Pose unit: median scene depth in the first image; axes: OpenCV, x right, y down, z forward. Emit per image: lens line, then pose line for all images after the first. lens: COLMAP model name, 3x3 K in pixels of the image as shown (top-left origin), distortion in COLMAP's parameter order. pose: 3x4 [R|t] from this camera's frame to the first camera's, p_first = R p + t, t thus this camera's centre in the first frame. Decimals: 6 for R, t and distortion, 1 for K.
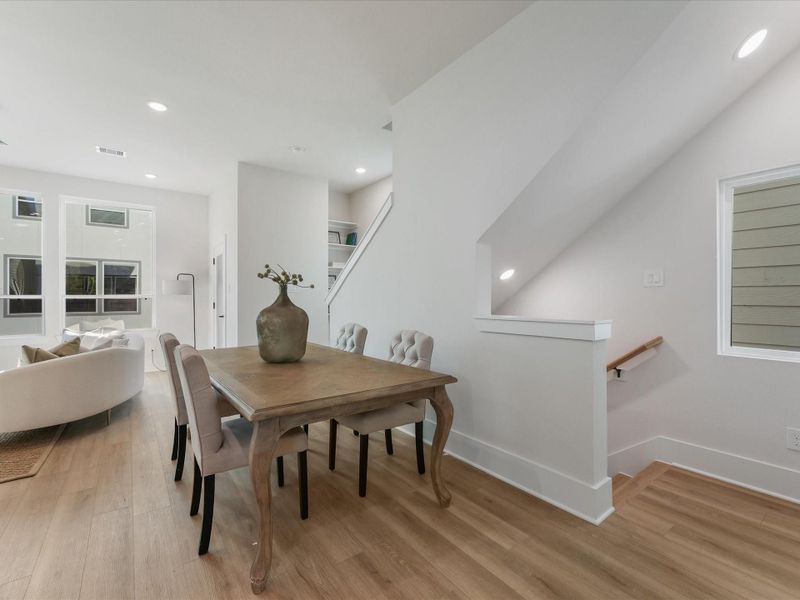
lens RADIAL K [[357.6, 0, 394.3], [0, 357.6, 296.0], [0, 0, 1]] dist [0.004024, -0.001014]
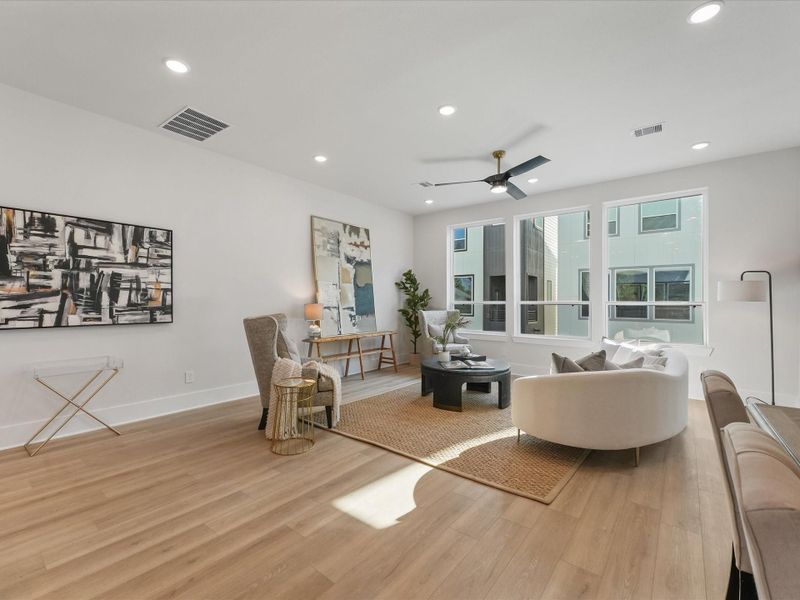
lens RADIAL K [[357.6, 0, 397.7], [0, 357.6, 300.0], [0, 0, 1]] dist [0.004024, -0.001014]
pose [[0.255130, -0.003569, -0.966900, -0.108517], [-0.003851, 0.999982, -0.004707, -0.000239], [0.966899, 0.004925, 0.255112, 0.185961]]
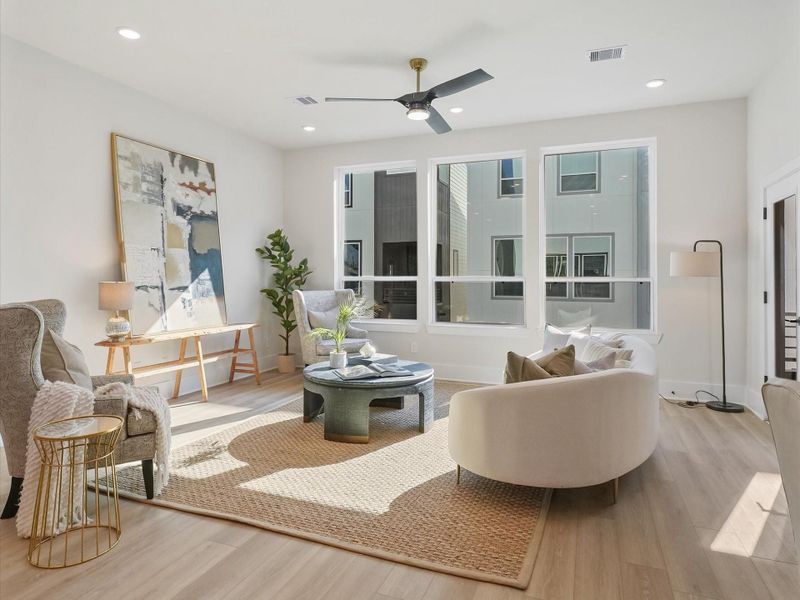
lens RADIAL K [[487.2, 0, 395.1], [0, 487.2, 277.0], [0, 0, 1]] dist [0.009756, -0.003952]
pose [[0.521312, 0.000035, -0.853366, -0.199989], [-0.002866, 0.999994, -0.001710, -0.000337], [0.853361, 0.003337, 0.521309, 0.185286]]
